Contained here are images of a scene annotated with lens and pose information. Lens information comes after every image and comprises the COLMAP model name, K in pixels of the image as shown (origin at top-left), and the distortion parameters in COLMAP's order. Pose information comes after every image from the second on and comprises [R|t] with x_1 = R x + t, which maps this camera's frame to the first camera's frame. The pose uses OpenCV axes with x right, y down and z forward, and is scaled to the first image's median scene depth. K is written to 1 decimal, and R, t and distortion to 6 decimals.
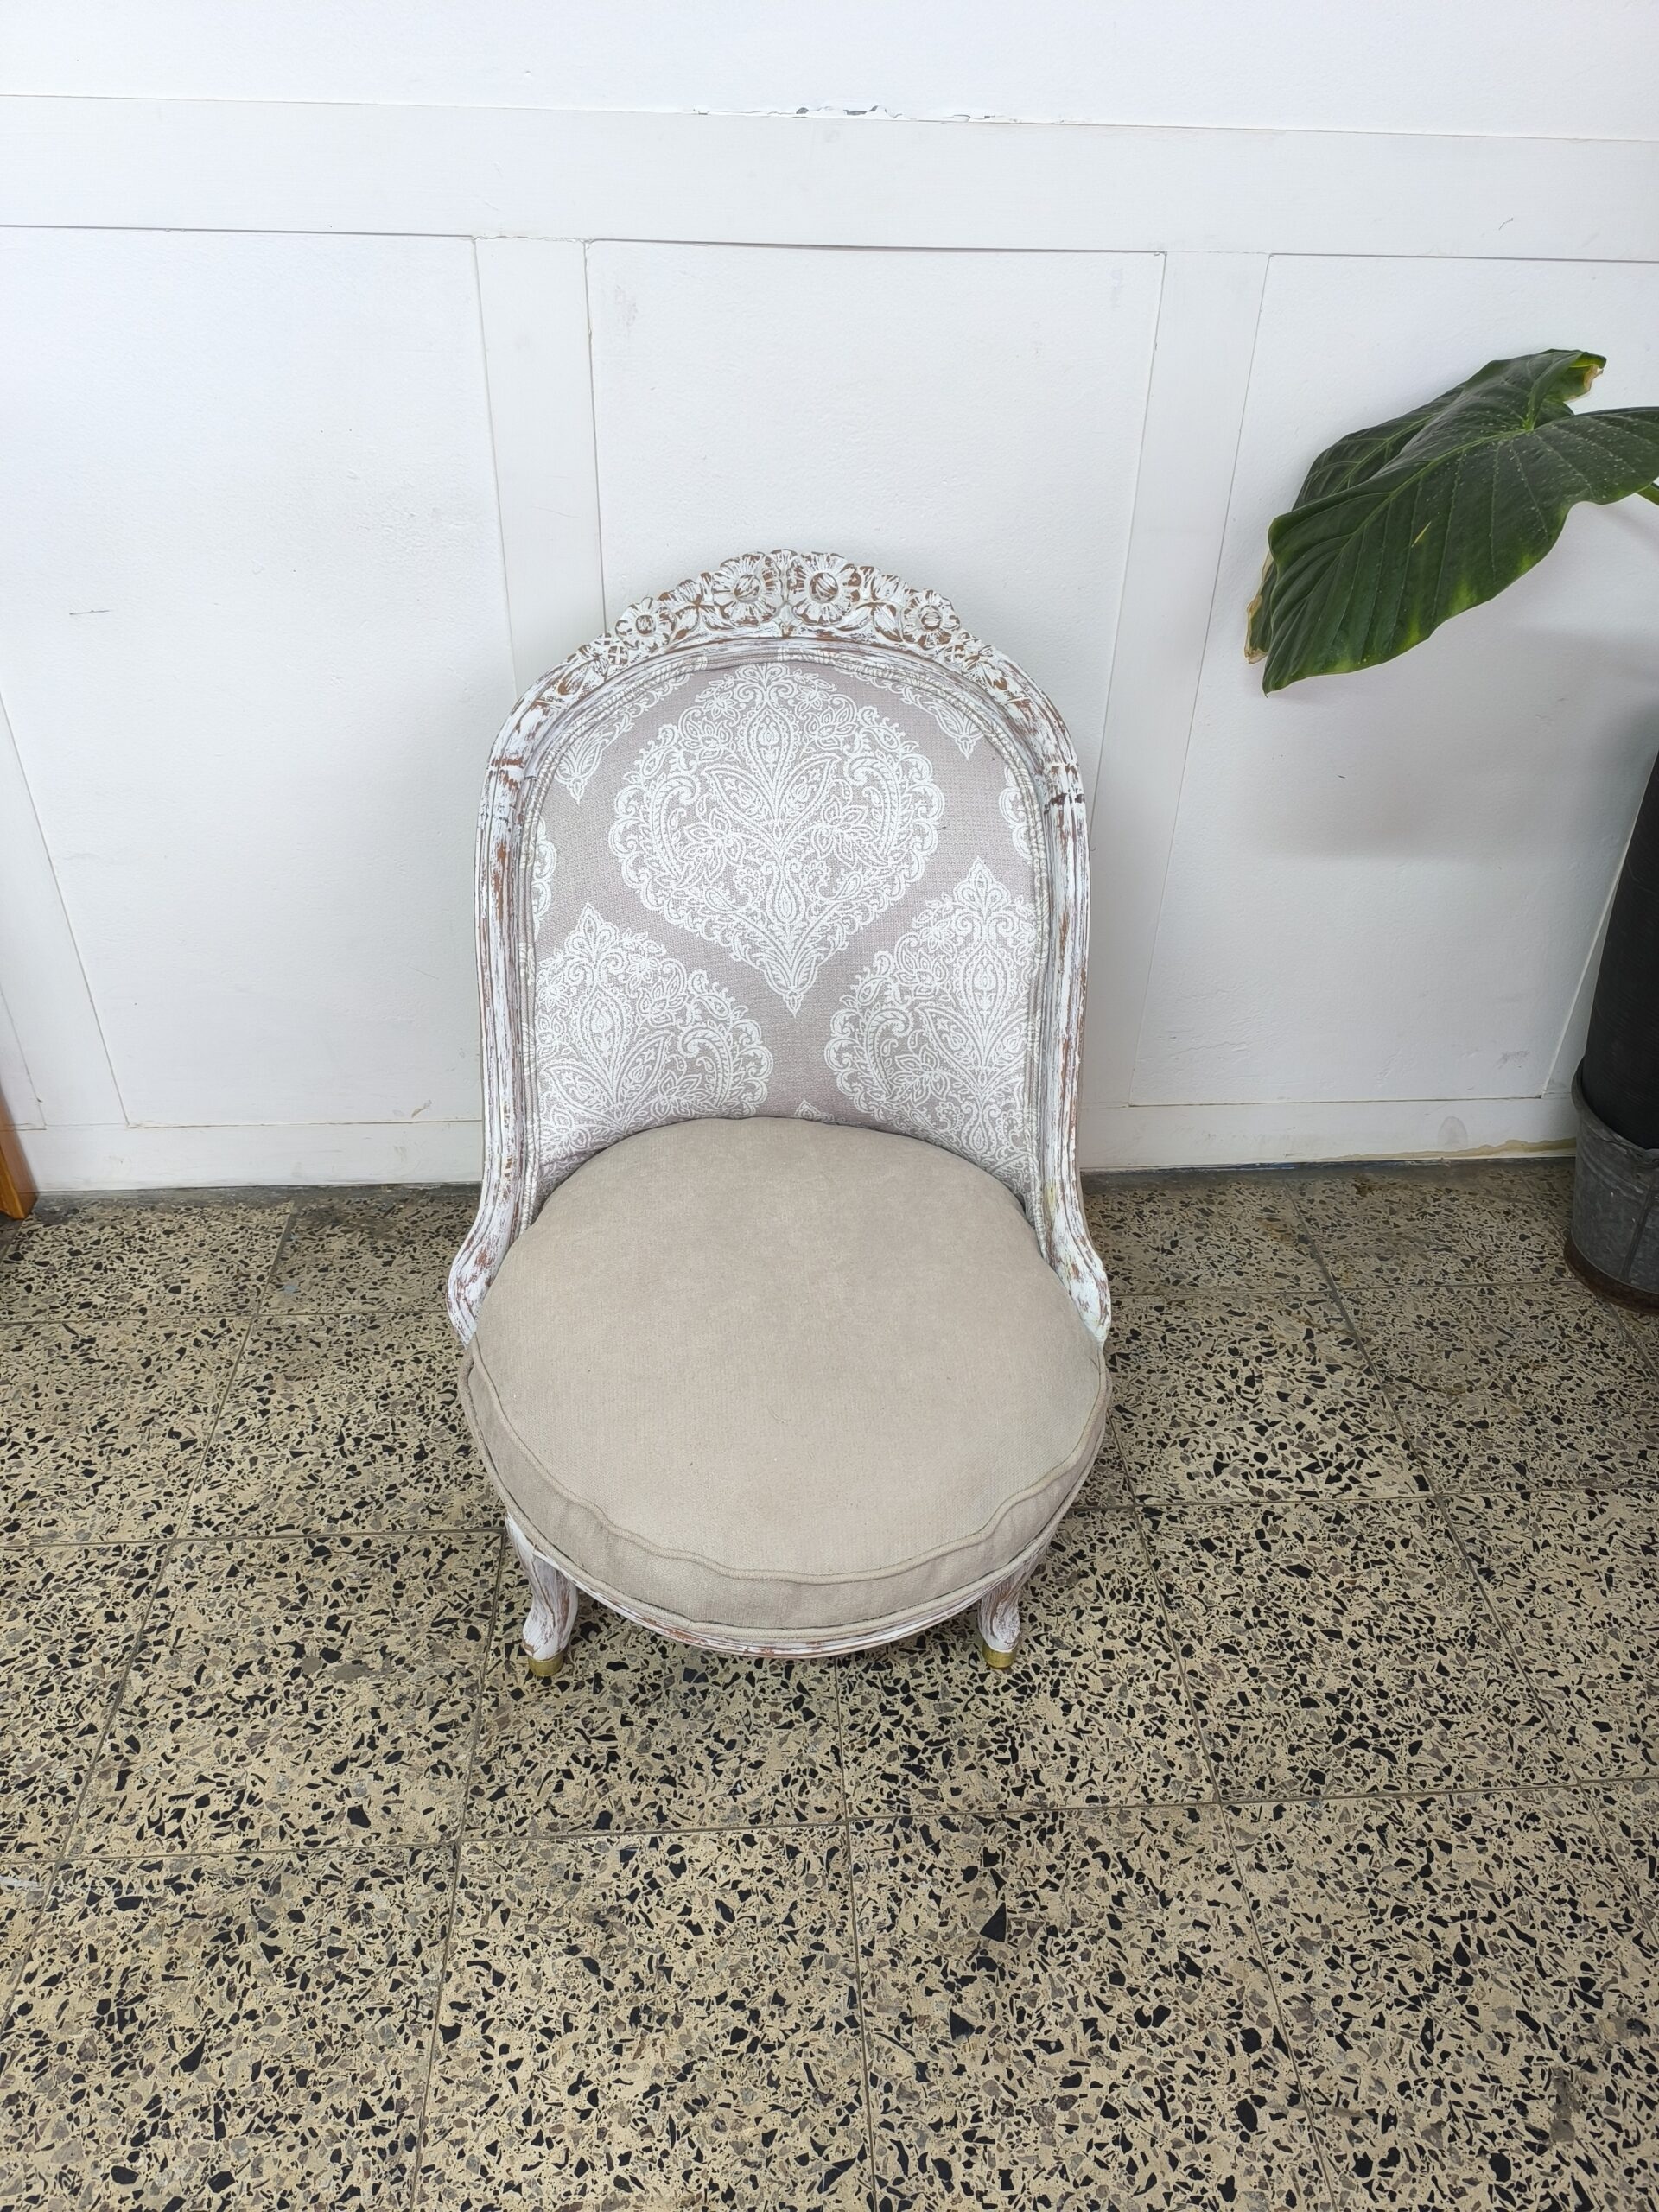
lens RADIAL K [[1538.1, 0, 841.2], [0, 1538.1, 1106.4], [0, 0, 1]] dist [0.024544, -0.029538]
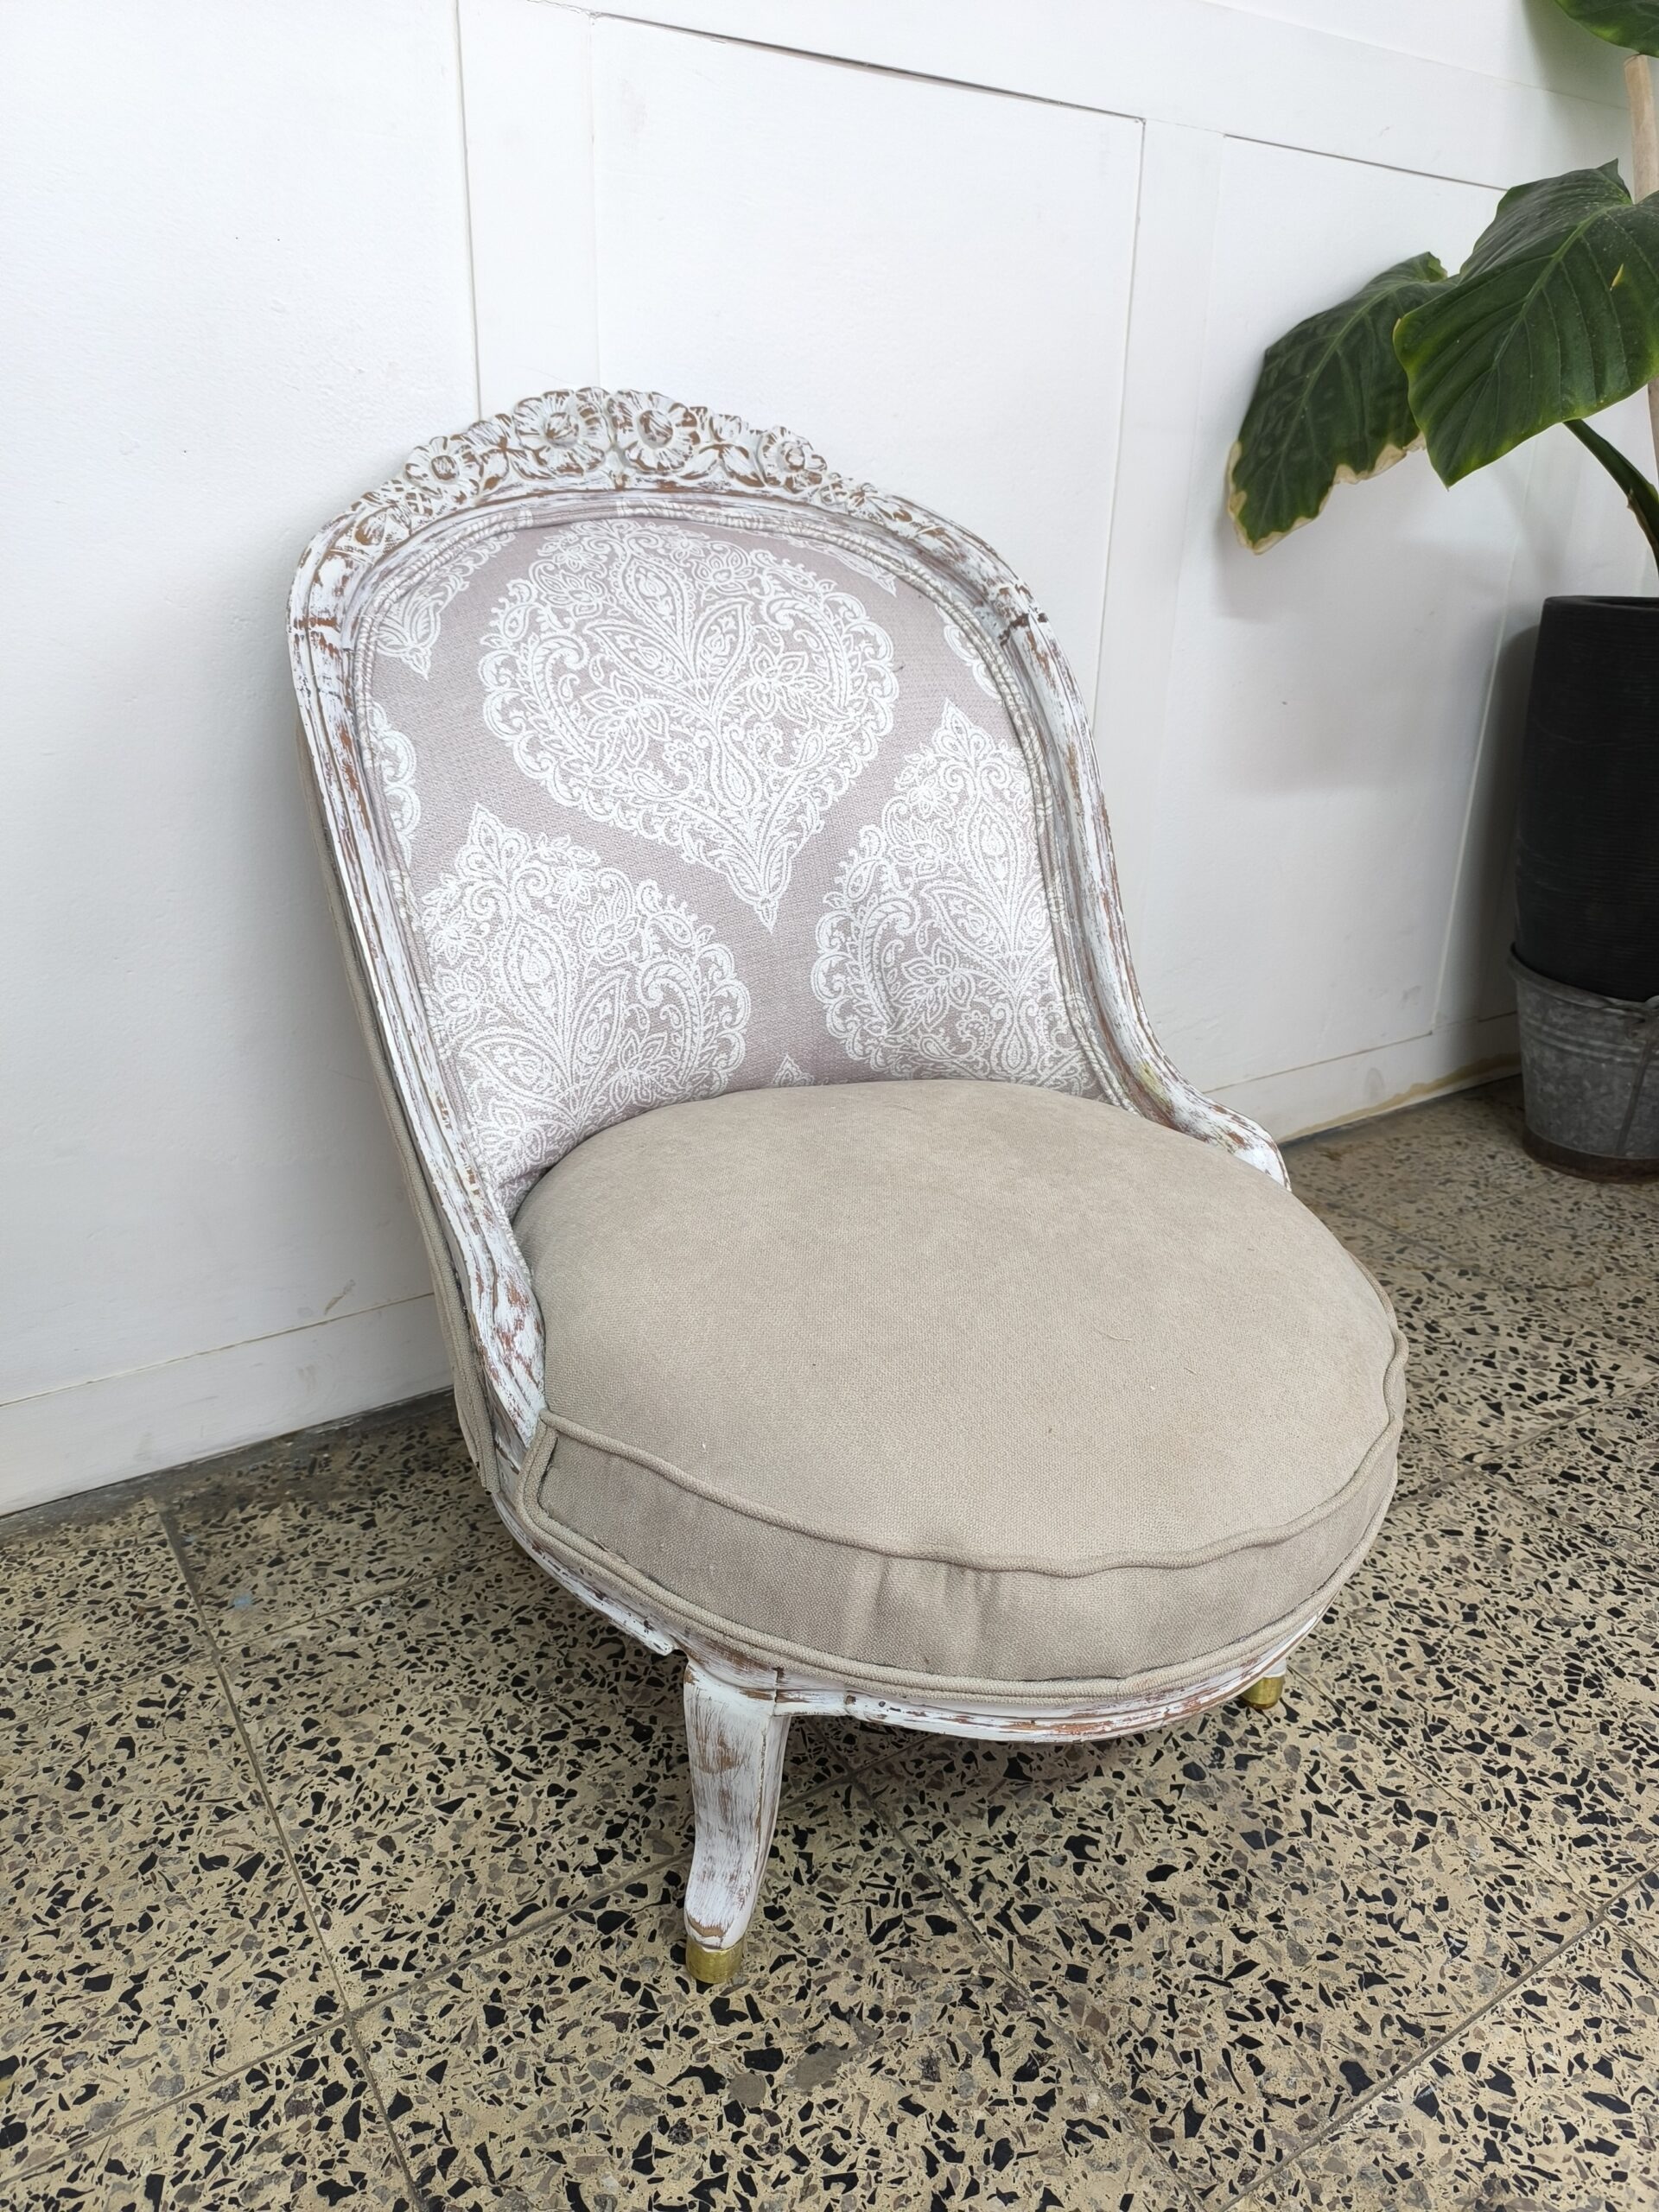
lens RADIAL K [[1538.1, 0, 850.8], [0, 1538.1, 1093.3], [0, 0, 1]] dist [0.024544, -0.029538]
pose [[0.872734, -0.186595, 0.451129, -0.484880], [0.281290, 0.947462, -0.152285, 0.110435], [-0.399012, 0.259803, 0.879370, 0.383613]]
